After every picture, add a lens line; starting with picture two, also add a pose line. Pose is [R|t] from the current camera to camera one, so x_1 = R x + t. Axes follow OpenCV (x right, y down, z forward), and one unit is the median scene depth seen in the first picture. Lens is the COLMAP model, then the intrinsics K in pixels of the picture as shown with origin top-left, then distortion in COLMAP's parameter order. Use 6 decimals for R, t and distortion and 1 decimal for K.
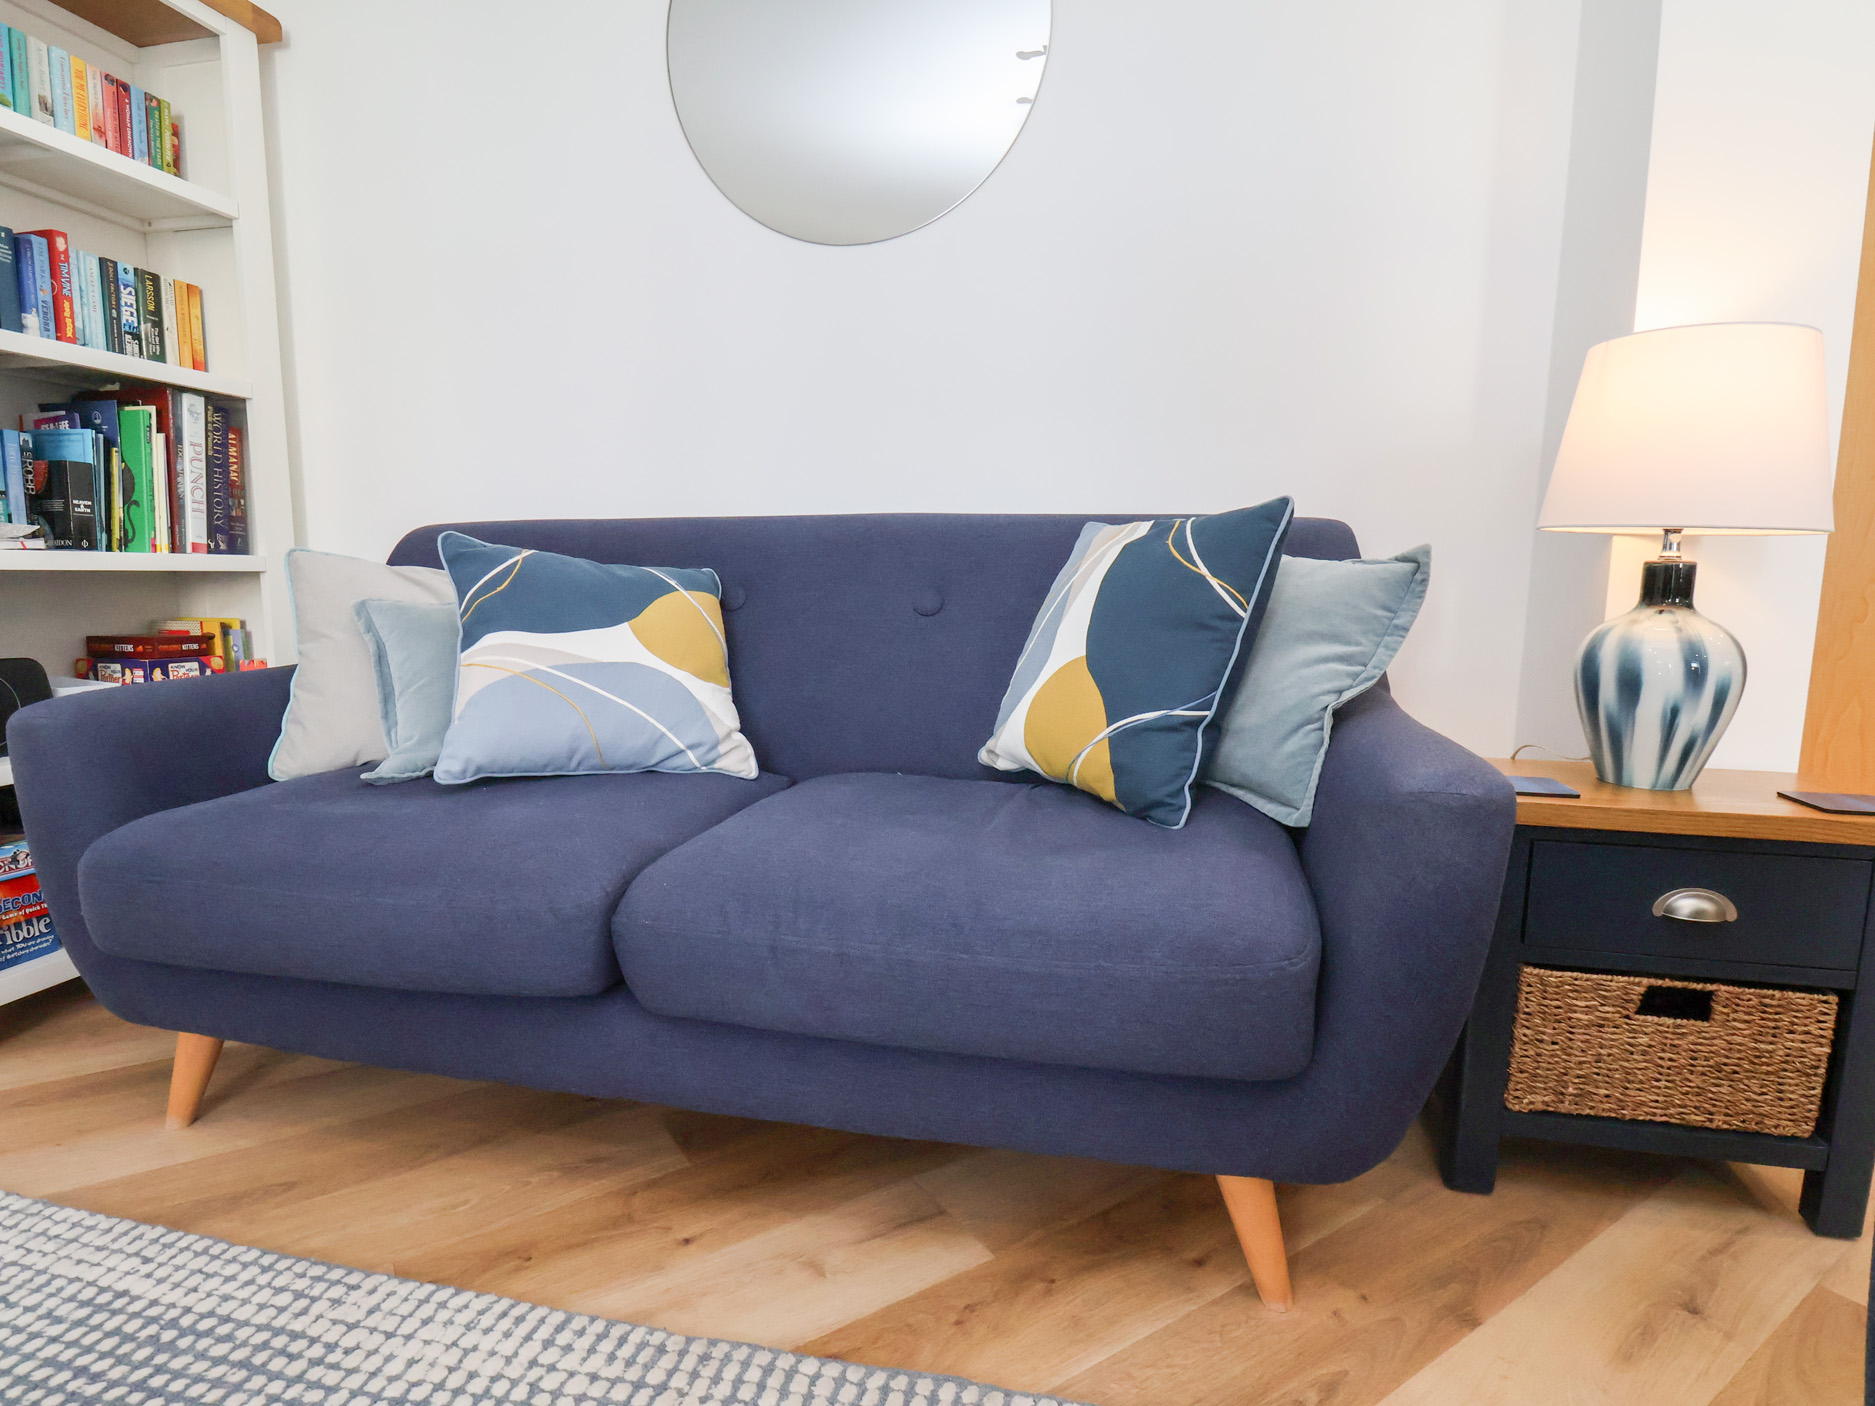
lens RADIAL K [[1002.4, 0, 957.9], [0, 1002.4, 708.7], [0, 0, 1]] dist [0.000893, -0.014364]
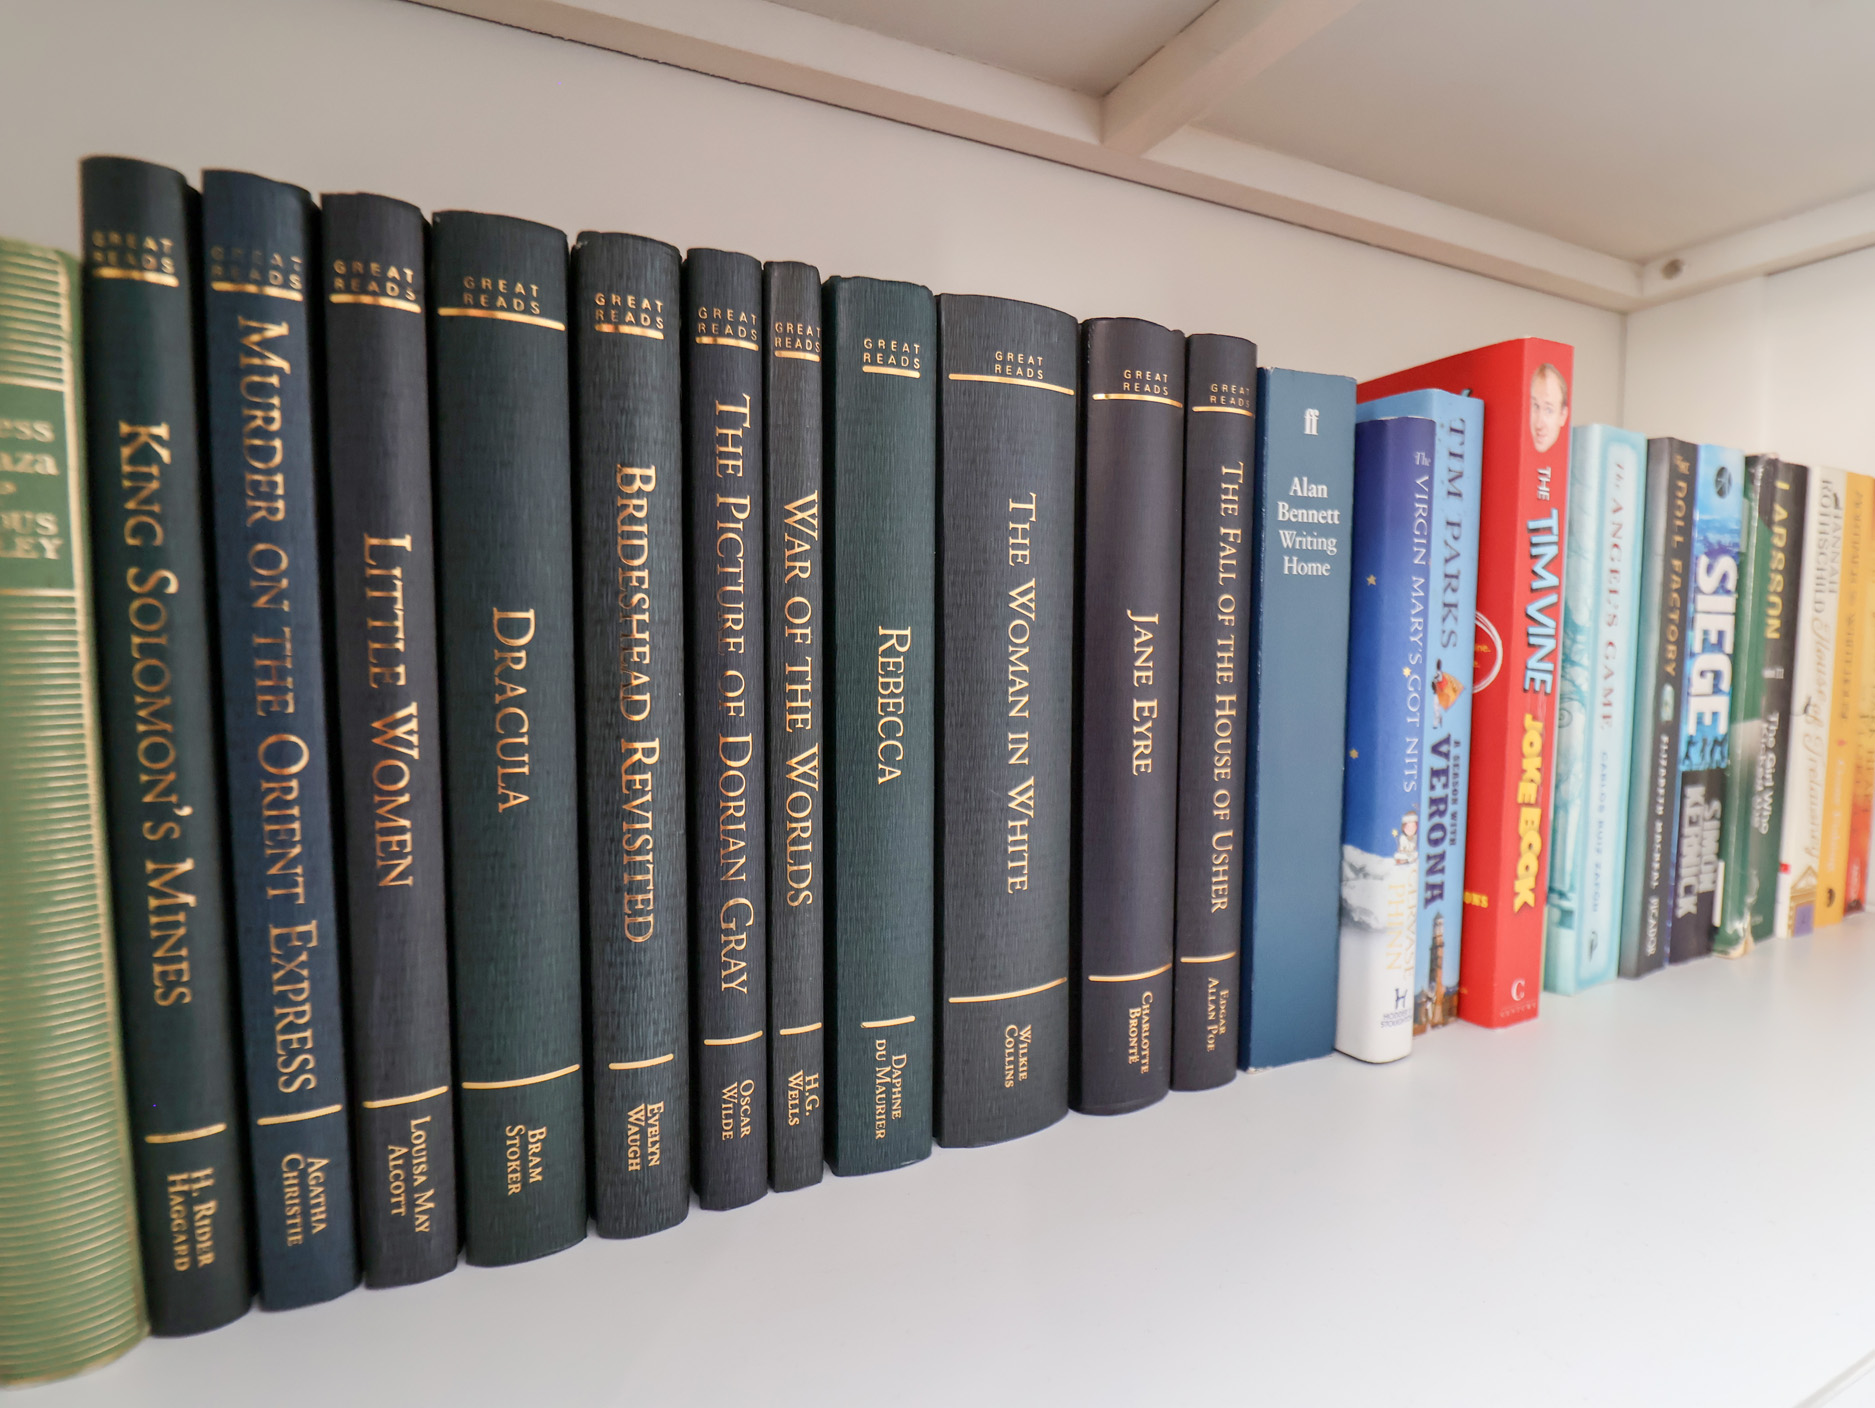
lens RADIAL K [[982.5, 0, 949.0], [0, 982.5, 706.5], [0, 0, 1]] dist [0.001687, -0.015580]
pose [[0.604075, 0.052866, -0.795172, -1.099644], [-0.107774, 0.994050, -0.015785, -0.534335], [0.789606, 0.095234, 0.606179, 1.078958]]
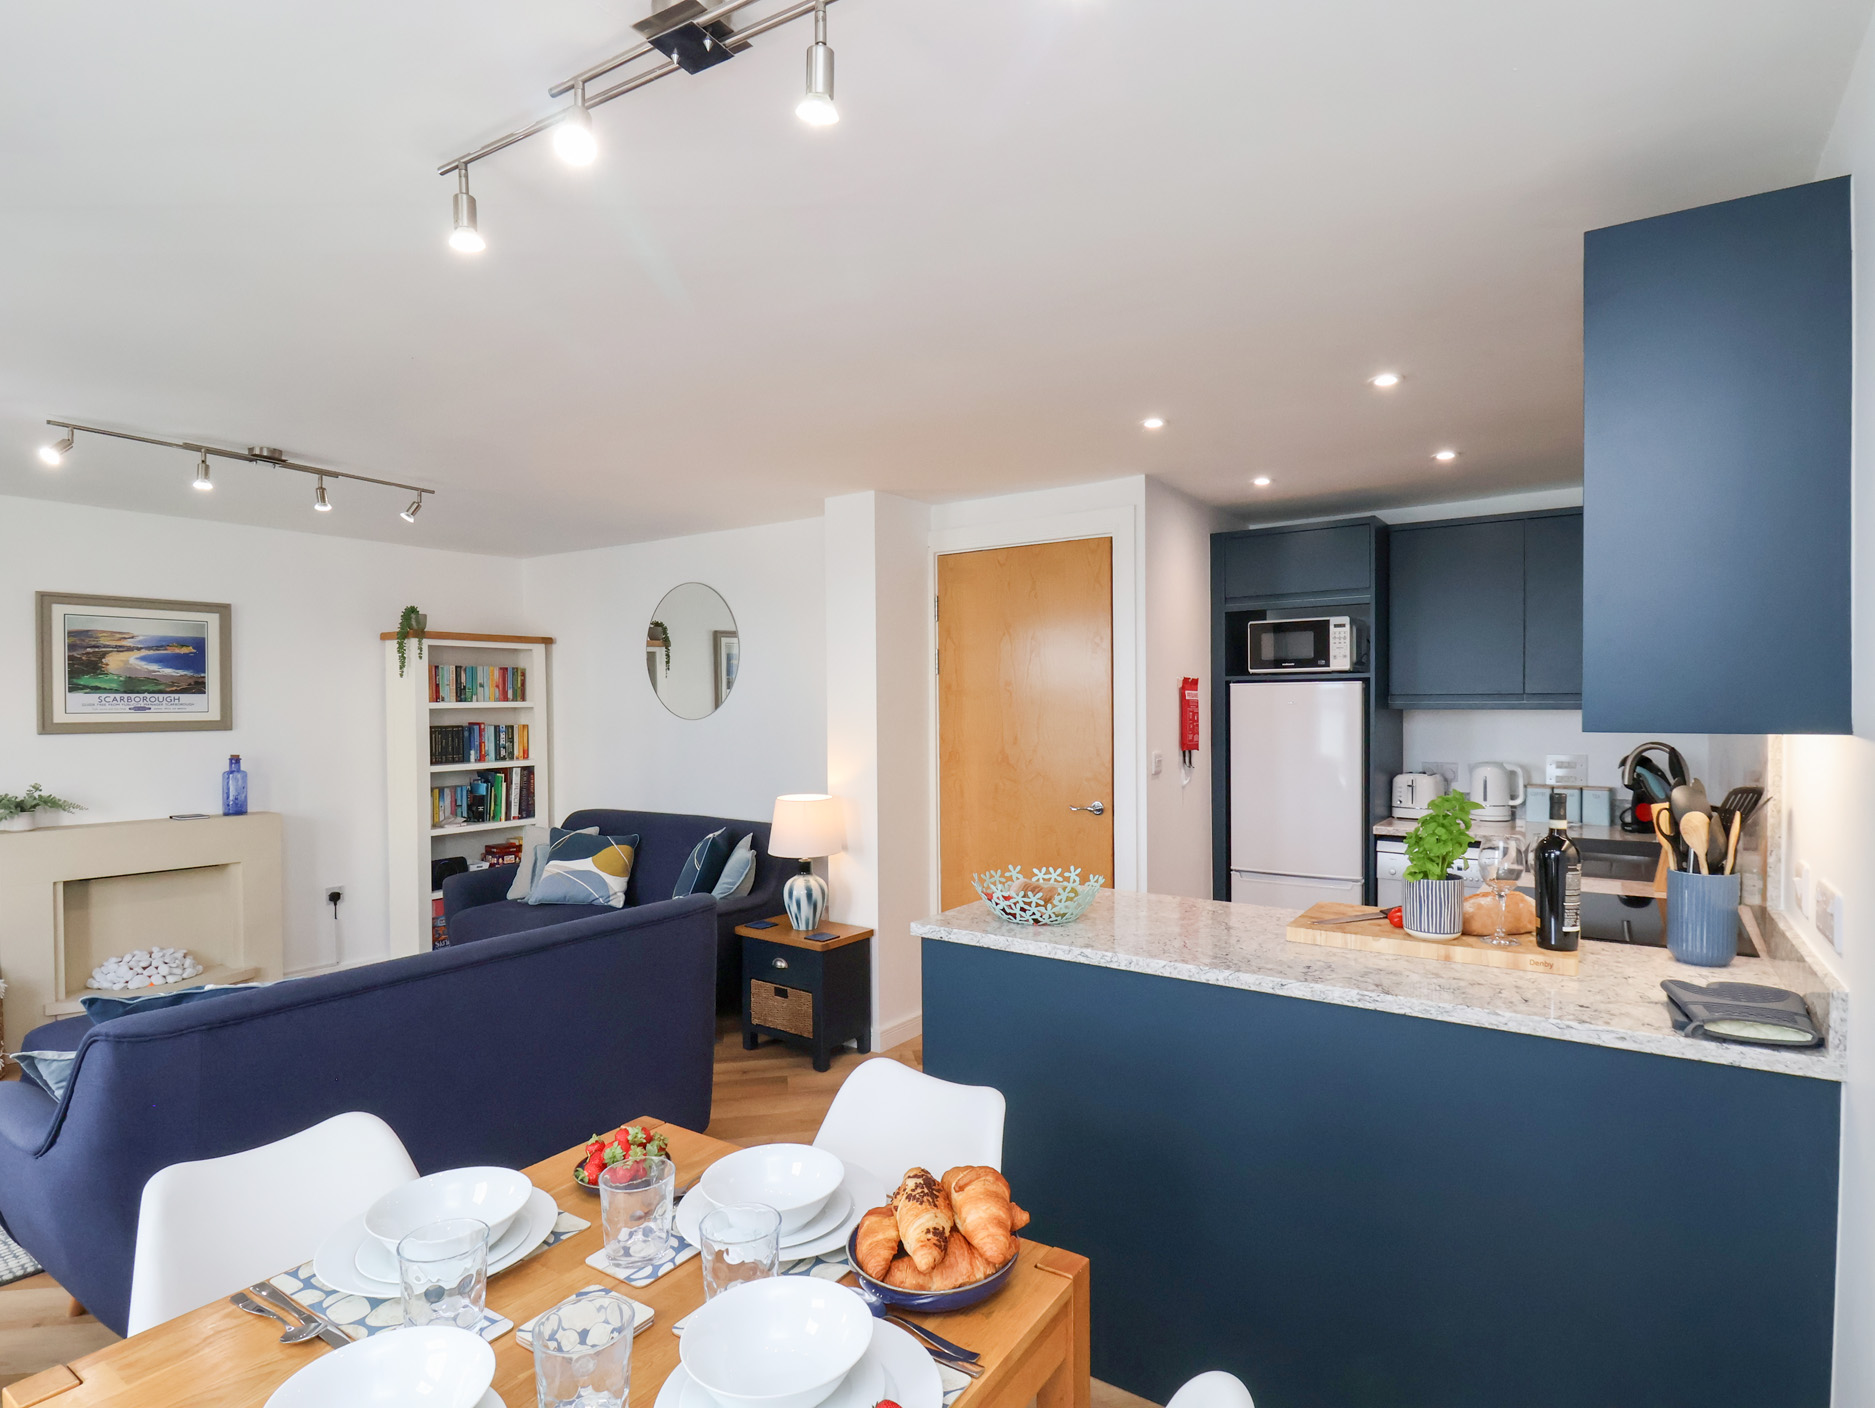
lens RADIAL K [[982.5, 0, 949.0], [0, 982.5, 706.5], [0, 0, 1]] dist [0.001687, -0.015580]
pose [[0.920866, -0.014523, -0.389608, 2.305796], [-0.037463, 0.991386, -0.125501, -0.248860], [0.388074, 0.130165, 0.912390, -1.775154]]
